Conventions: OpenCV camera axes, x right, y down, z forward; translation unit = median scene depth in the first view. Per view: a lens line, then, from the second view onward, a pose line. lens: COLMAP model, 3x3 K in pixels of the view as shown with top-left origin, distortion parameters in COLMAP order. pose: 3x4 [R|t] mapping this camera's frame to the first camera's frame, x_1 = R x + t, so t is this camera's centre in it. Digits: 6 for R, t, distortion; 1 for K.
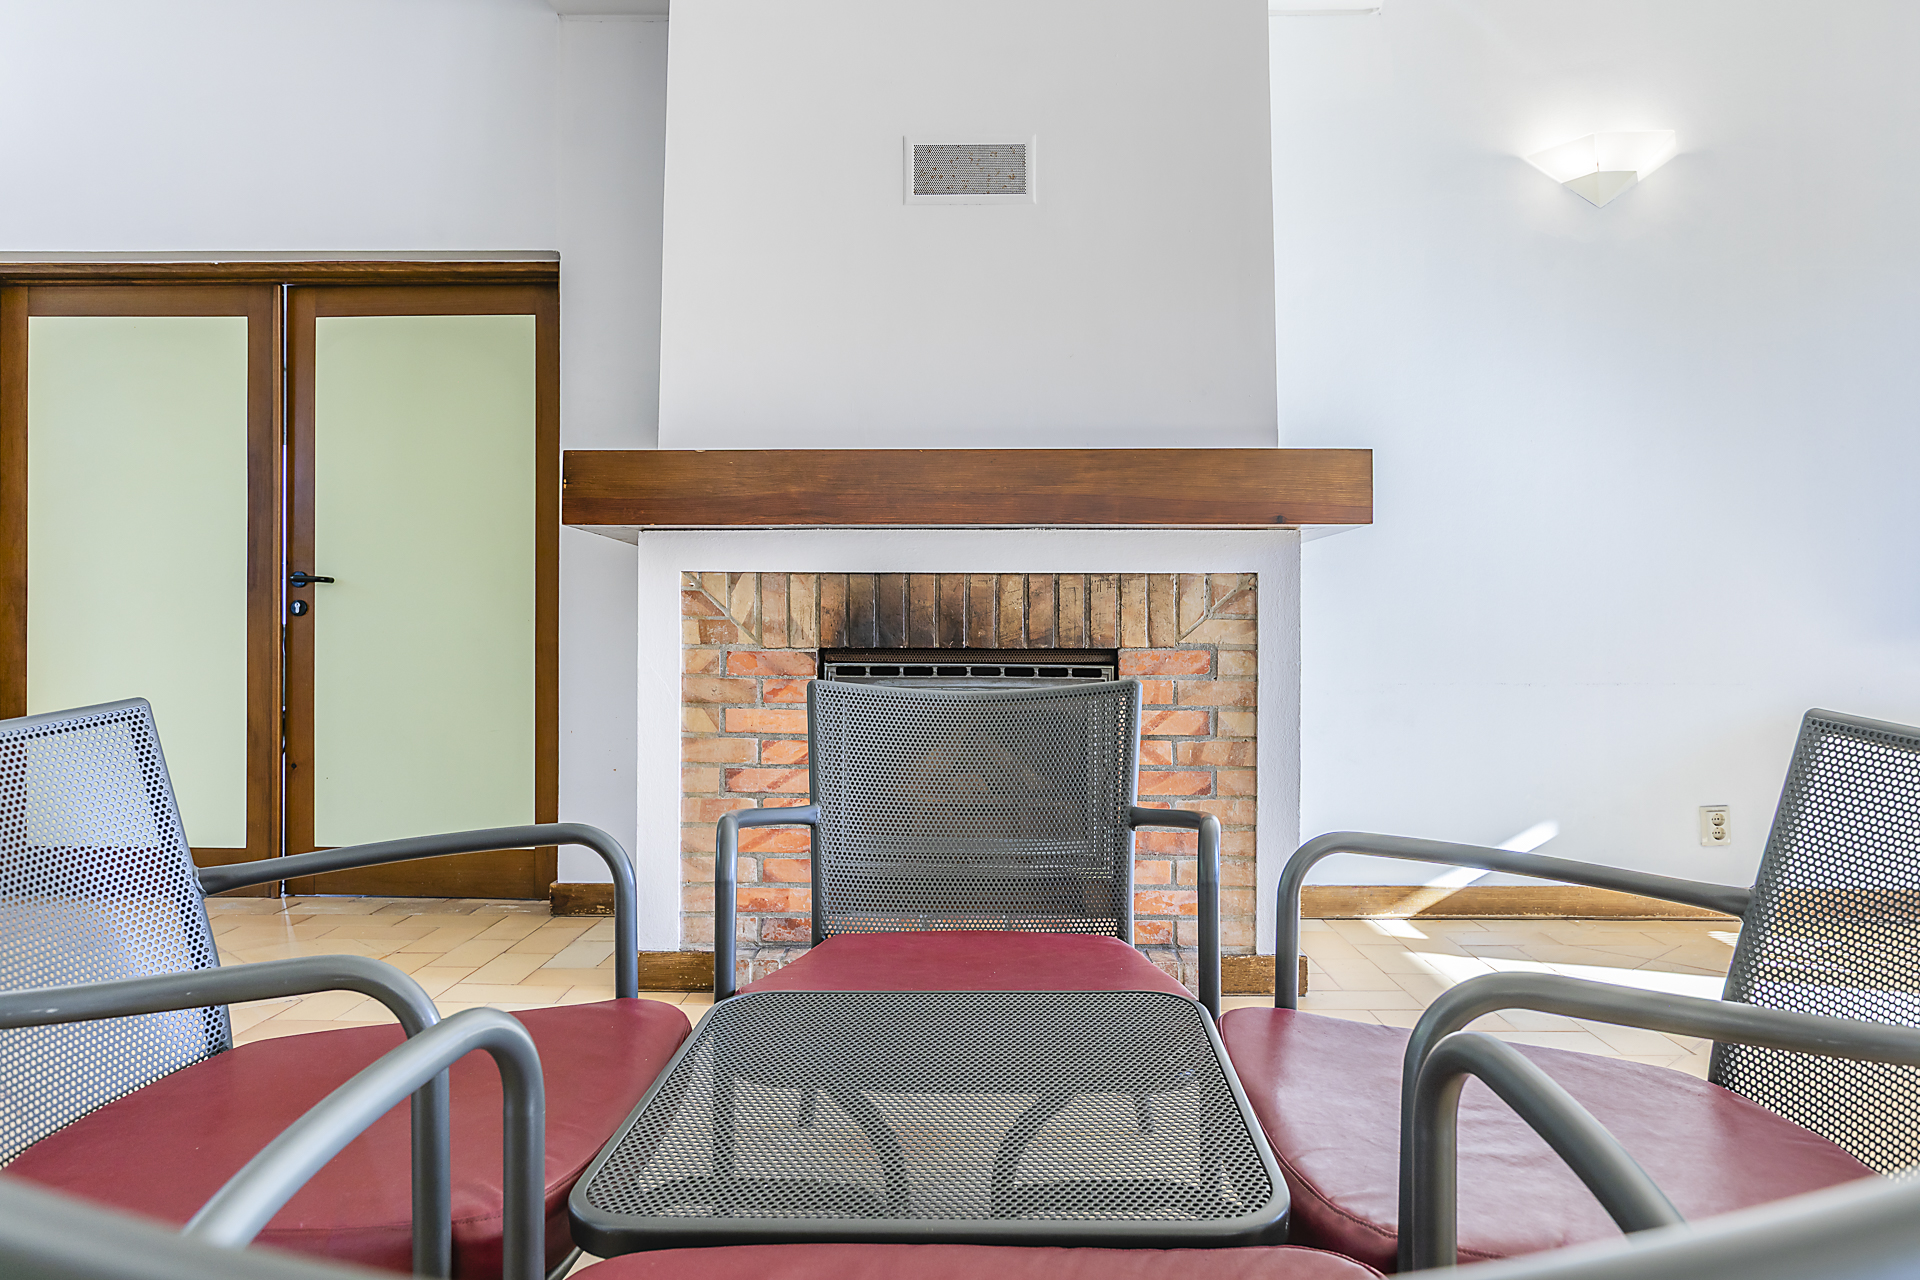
lens RADIAL K [[1193.2, 0, 960.0], [0, 1193.2, 640.0], [0, 0, 1]] dist [0.036736, 0.000255]
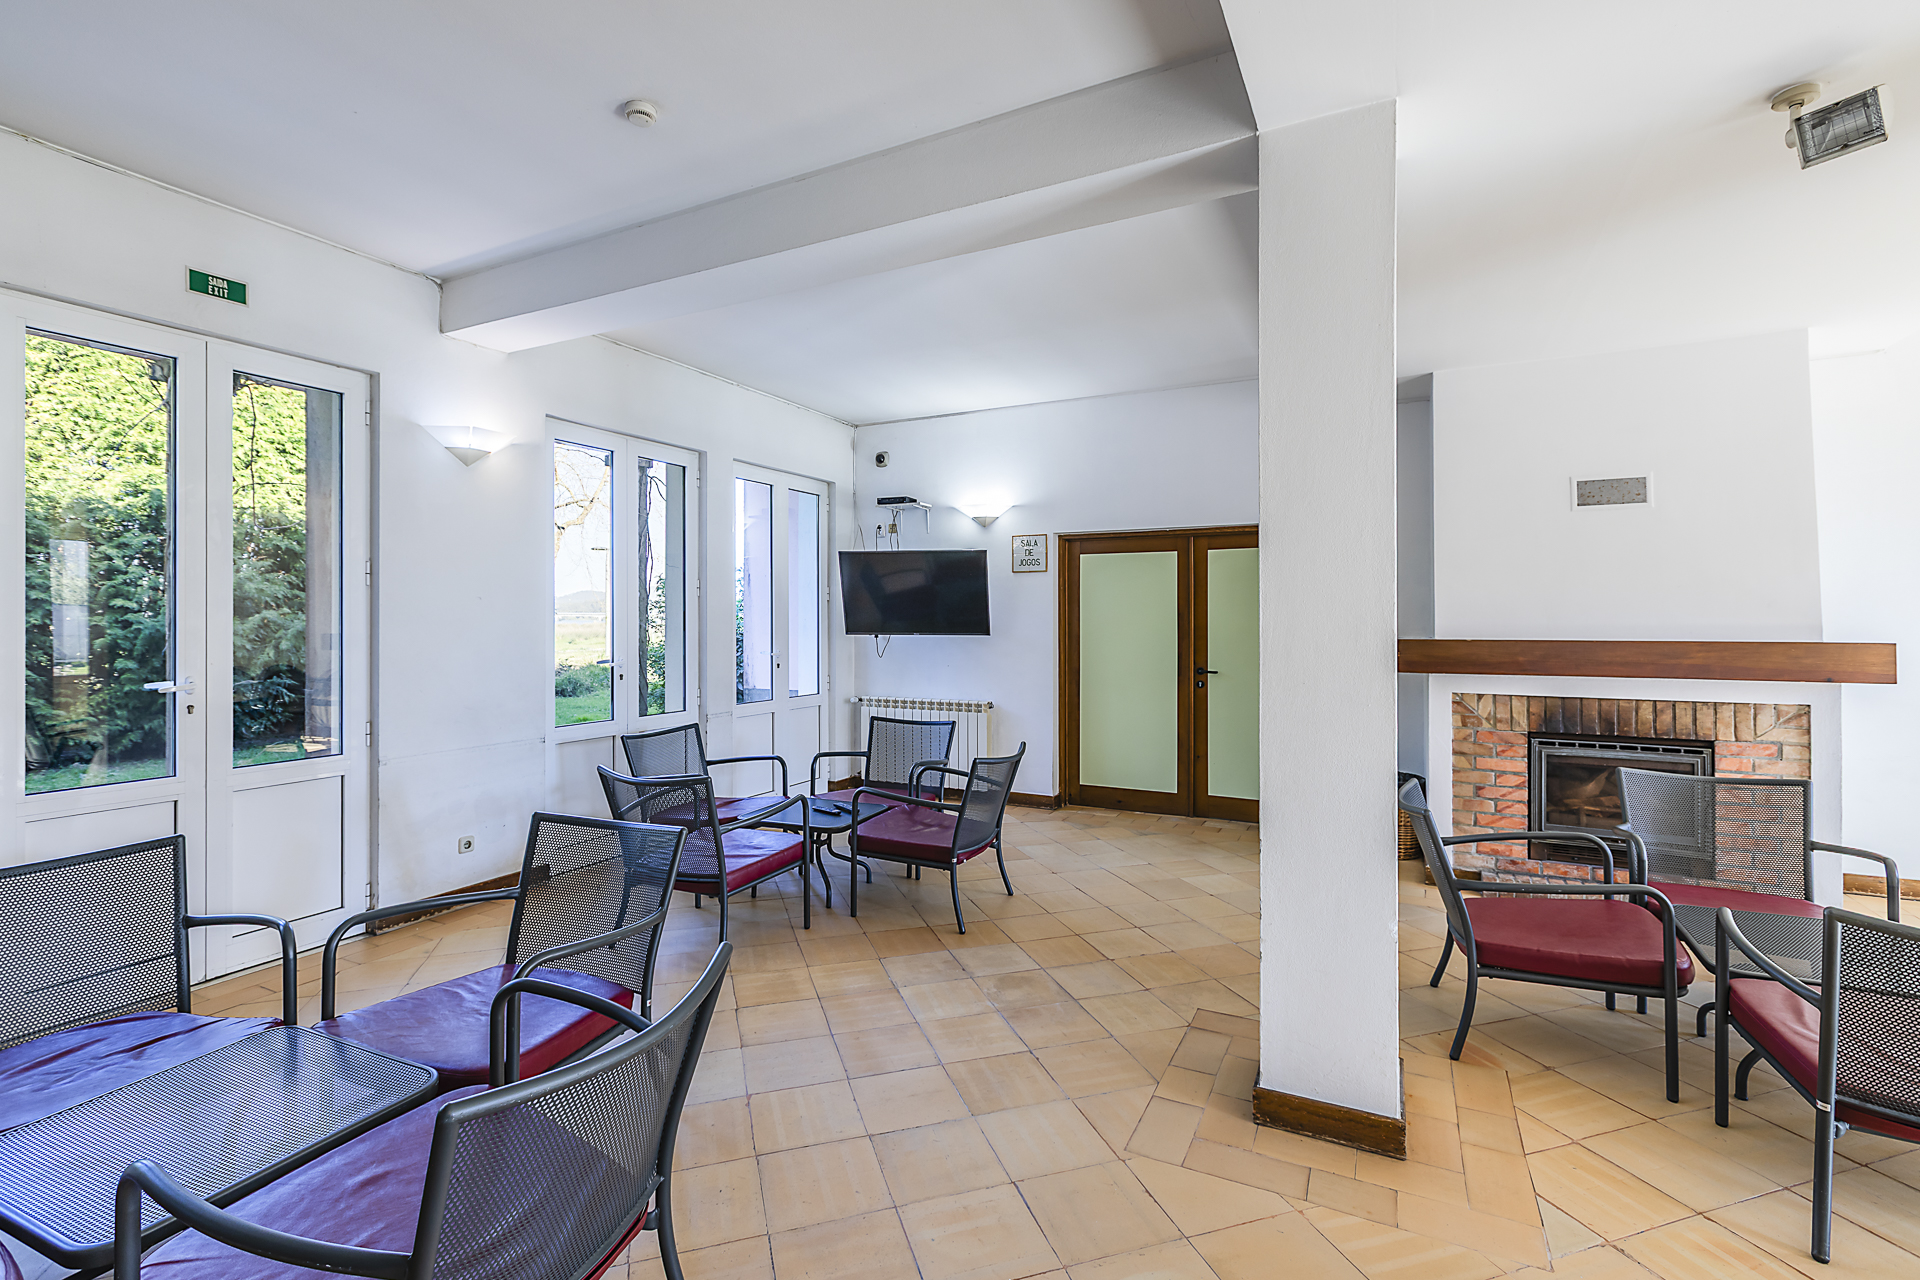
lens RADIAL K [[848.7, 0, 959.6], [0, 848.7, 620.3], [0, 0, 1]] dist [0.001008, -0.000113]
pose [[0.903660, -0.002913, -0.428240, -0.381466], [0.002650, 0.999996, -0.001209, -0.188759], [0.428242, -0.000042, 0.903664, -0.763596]]
